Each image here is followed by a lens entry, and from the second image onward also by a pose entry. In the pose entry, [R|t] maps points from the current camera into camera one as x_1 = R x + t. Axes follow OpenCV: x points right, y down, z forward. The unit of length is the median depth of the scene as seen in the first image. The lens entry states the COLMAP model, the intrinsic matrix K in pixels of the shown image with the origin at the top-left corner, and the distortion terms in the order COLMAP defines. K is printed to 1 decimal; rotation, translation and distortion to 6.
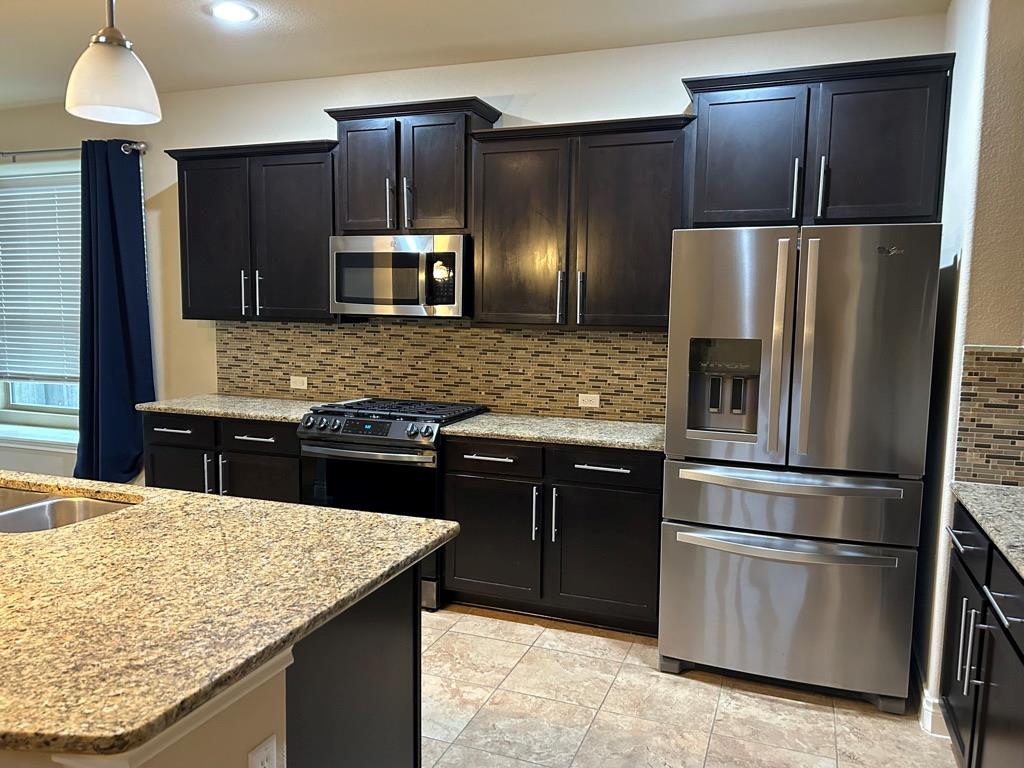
lens RADIAL K [[765.8, 0, 512.0], [0, 765.8, 384.0], [0, 0, 1]] dist [-0.002234, -0.003418]
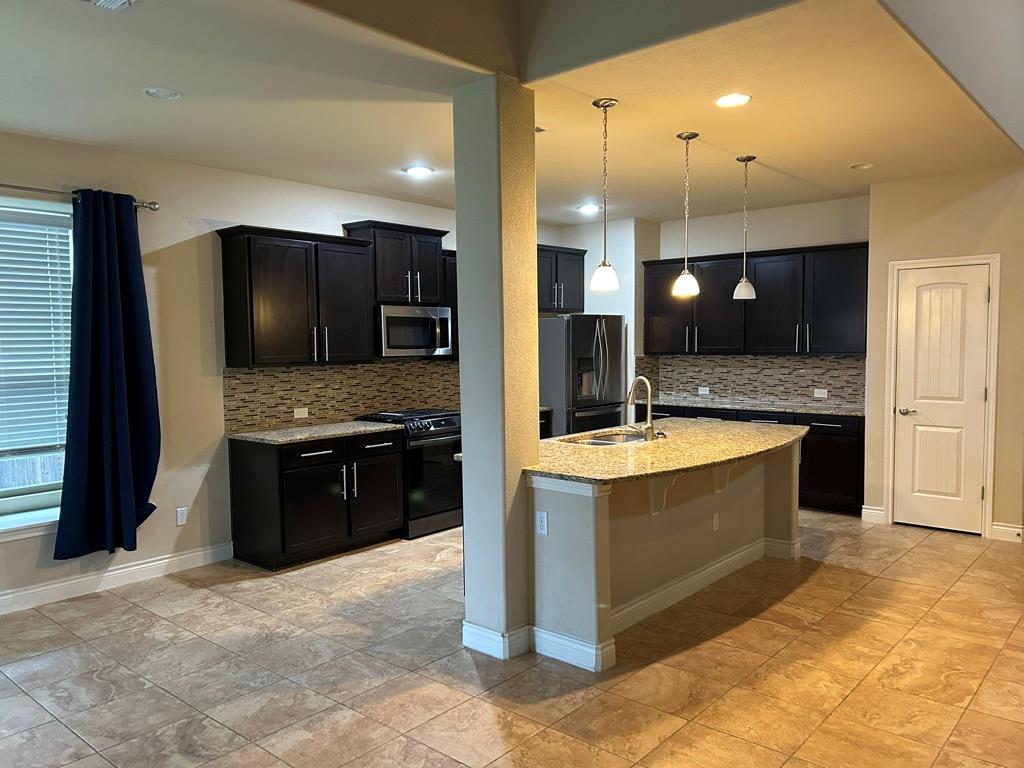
lens RADIAL K [[765.8, 0, 512.0], [0, 765.8, 384.0], [0, 0, 1]] dist [-0.002234, -0.003418]
pose [[0.335673, -0.076279, 0.938885, -1.347587], [0.102944, 0.993717, 0.043929, -0.069363], [-0.936336, 0.081907, 0.341417, 0.233002]]
